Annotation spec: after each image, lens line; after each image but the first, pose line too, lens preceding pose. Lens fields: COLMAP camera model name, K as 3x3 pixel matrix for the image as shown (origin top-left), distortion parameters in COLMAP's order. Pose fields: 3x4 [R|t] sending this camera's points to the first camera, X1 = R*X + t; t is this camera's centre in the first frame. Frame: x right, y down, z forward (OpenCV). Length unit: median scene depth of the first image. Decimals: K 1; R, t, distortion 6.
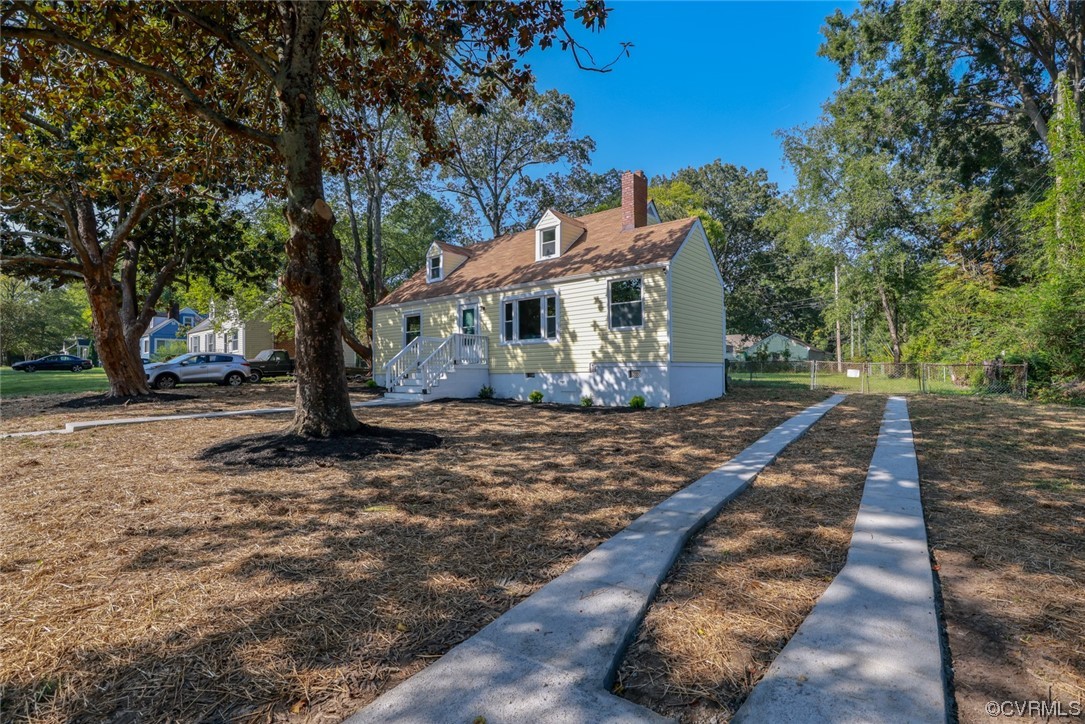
lens RADIAL K [[499.2, 0, 542.9], [0, 499.2, 364.5], [0, 0, 1]] dist [-0.029022, 0.001399]
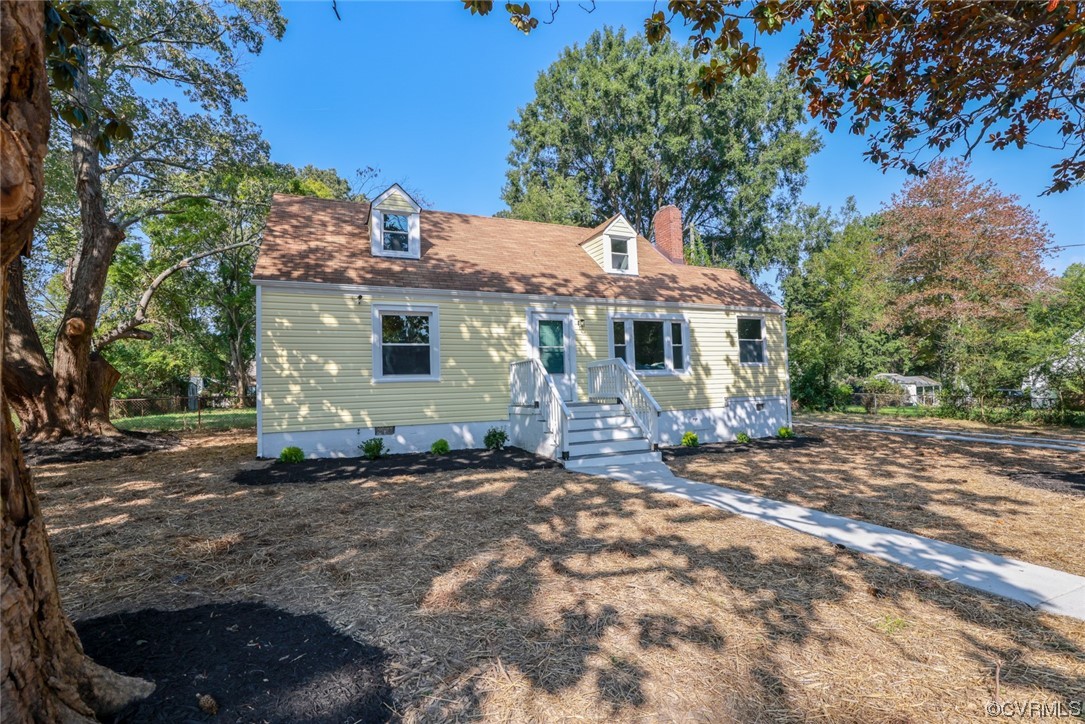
lens RADIAL K [[499.2, 0, 542.9], [0, 499.2, 364.5], [0, 0, 1]] dist [-0.029022, 0.001399]
pose [[0.449323, 0.034444, 0.892705, -0.841370], [0.008434, 0.999048, -0.042792, -0.027492], [-0.893329, 0.026756, 0.448605, 0.804062]]
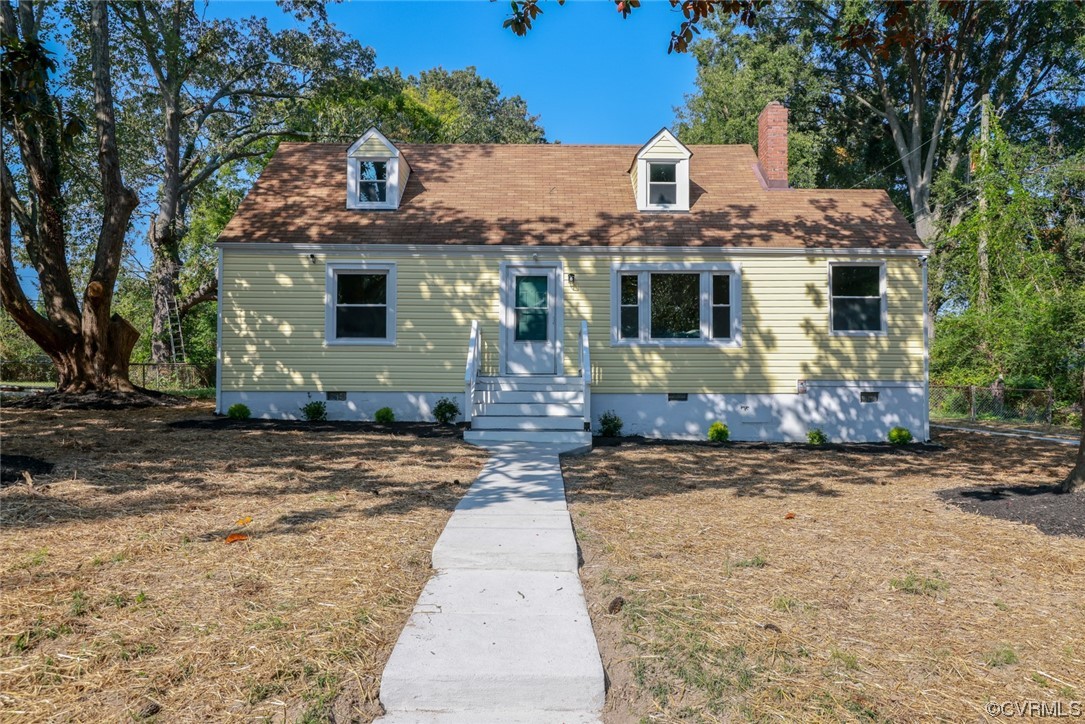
lens RADIAL K [[806.5, 0, 539.6], [0, 806.5, 366.9], [0, 0, 1]] dist [0.008008, 0.012456]
pose [[0.769973, 0.023358, 0.637649, -0.798426], [-0.023279, 0.999693, -0.008510, -0.003877], [-0.637652, -0.008291, 0.770280, 0.347266]]
